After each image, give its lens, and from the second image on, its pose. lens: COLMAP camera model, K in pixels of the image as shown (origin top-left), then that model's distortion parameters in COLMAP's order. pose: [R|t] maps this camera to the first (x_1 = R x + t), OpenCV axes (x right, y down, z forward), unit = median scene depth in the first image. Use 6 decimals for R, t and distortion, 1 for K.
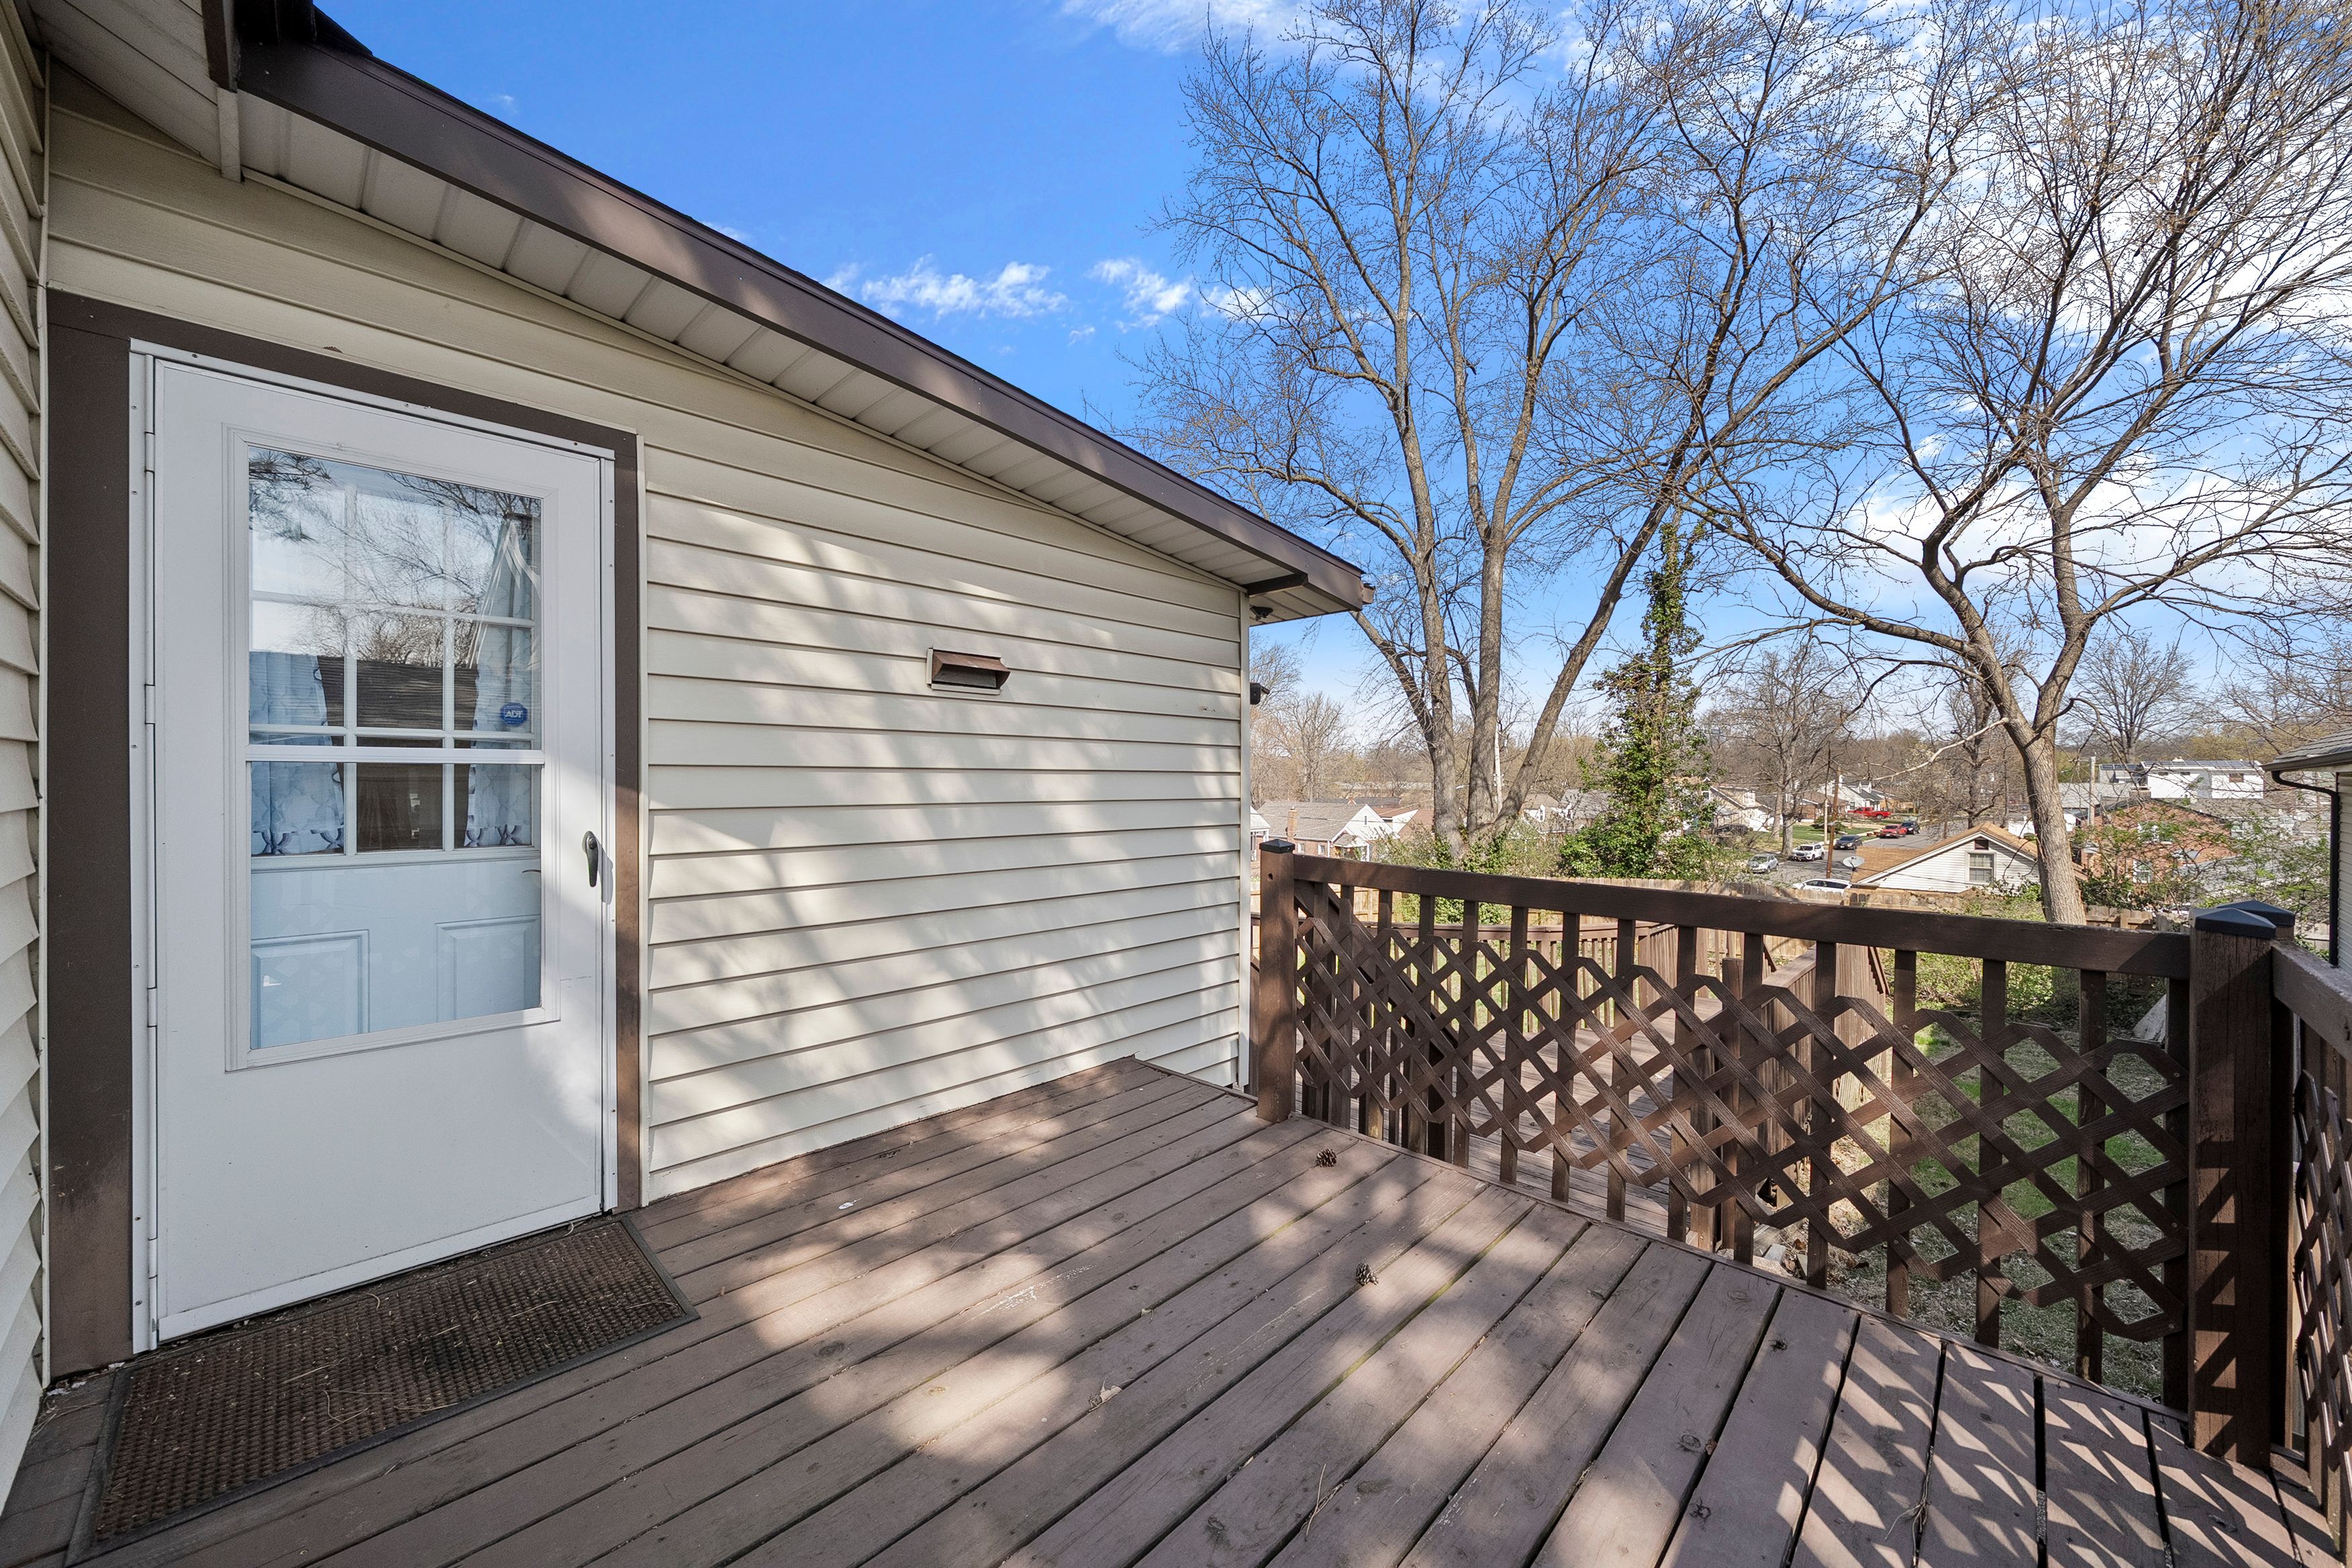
lens RADIAL K [[913.3, 0, 1167.2], [0, 913.3, 776.3], [0, 0, 1]] dist [-0.001267, -0.000619]
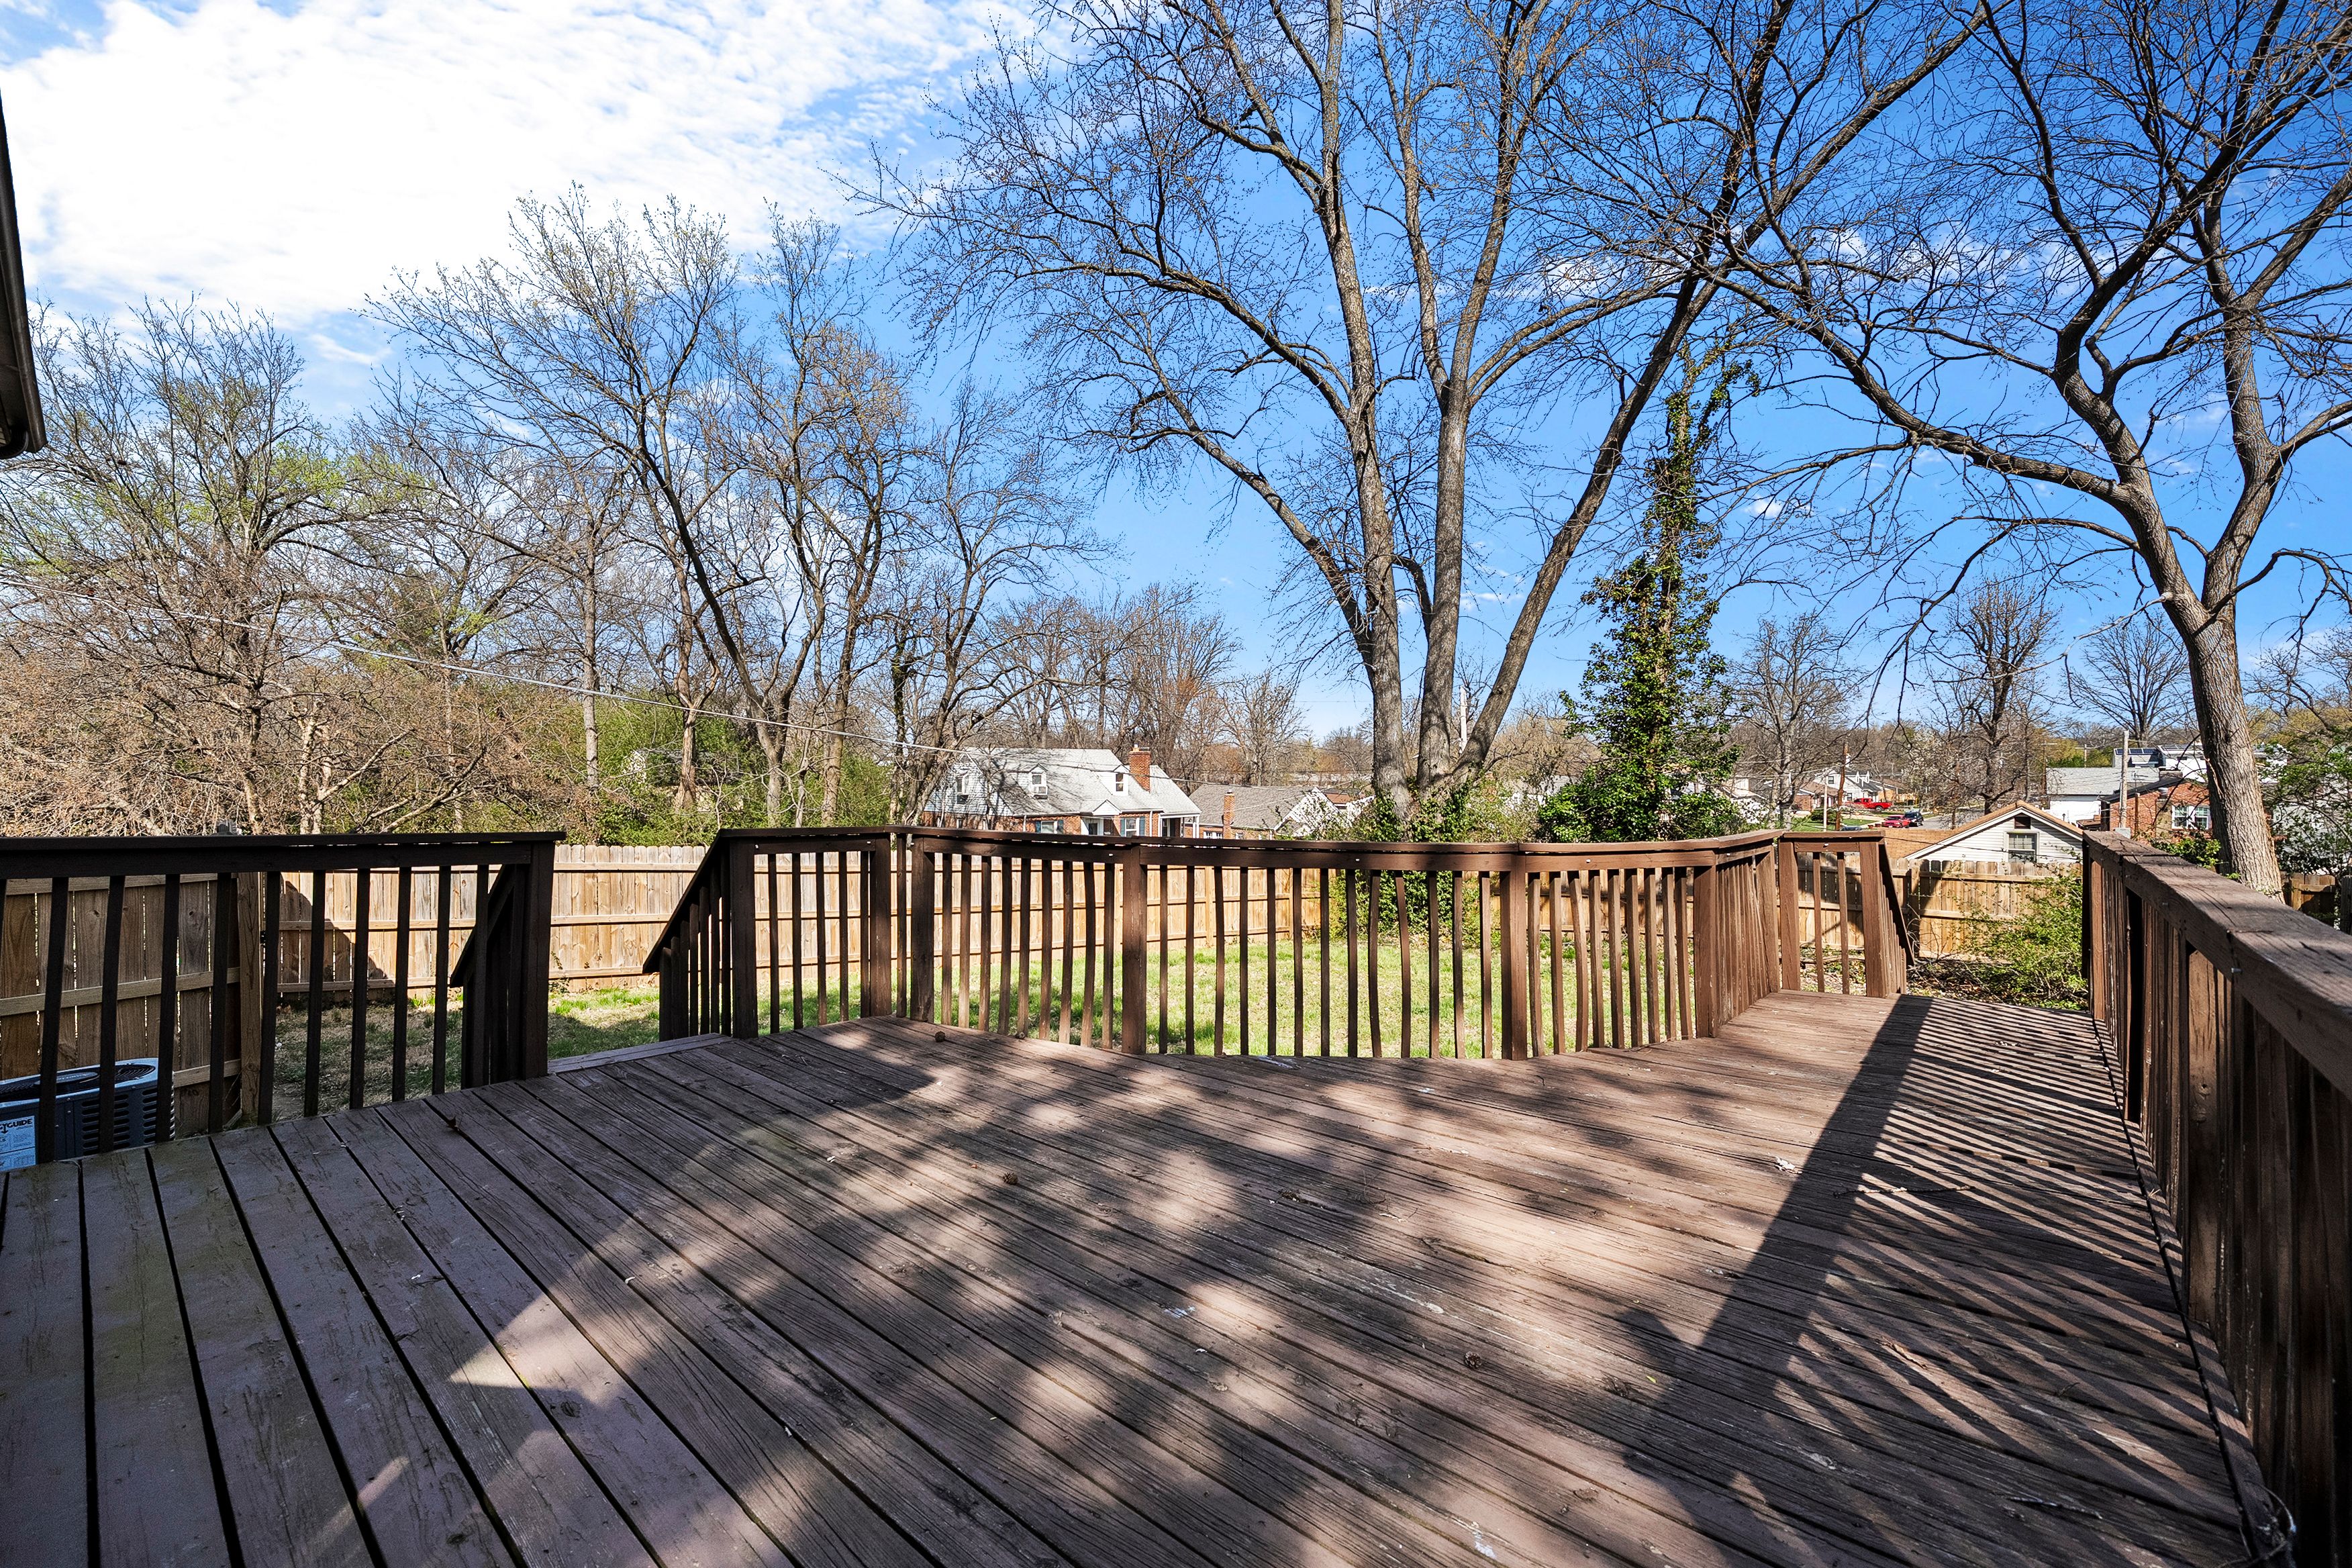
lens RADIAL K [[943.9, 0, 1185.1], [0, 943.9, 795.0], [0, 0, 1]] dist [-0.002468, -0.000334]
pose [[0.998656, 0.001388, 0.051803, 0.100244], [-0.001726, 0.999978, 0.006480, 0.065977], [-0.051792, -0.006561, 0.998636, 0.241888]]
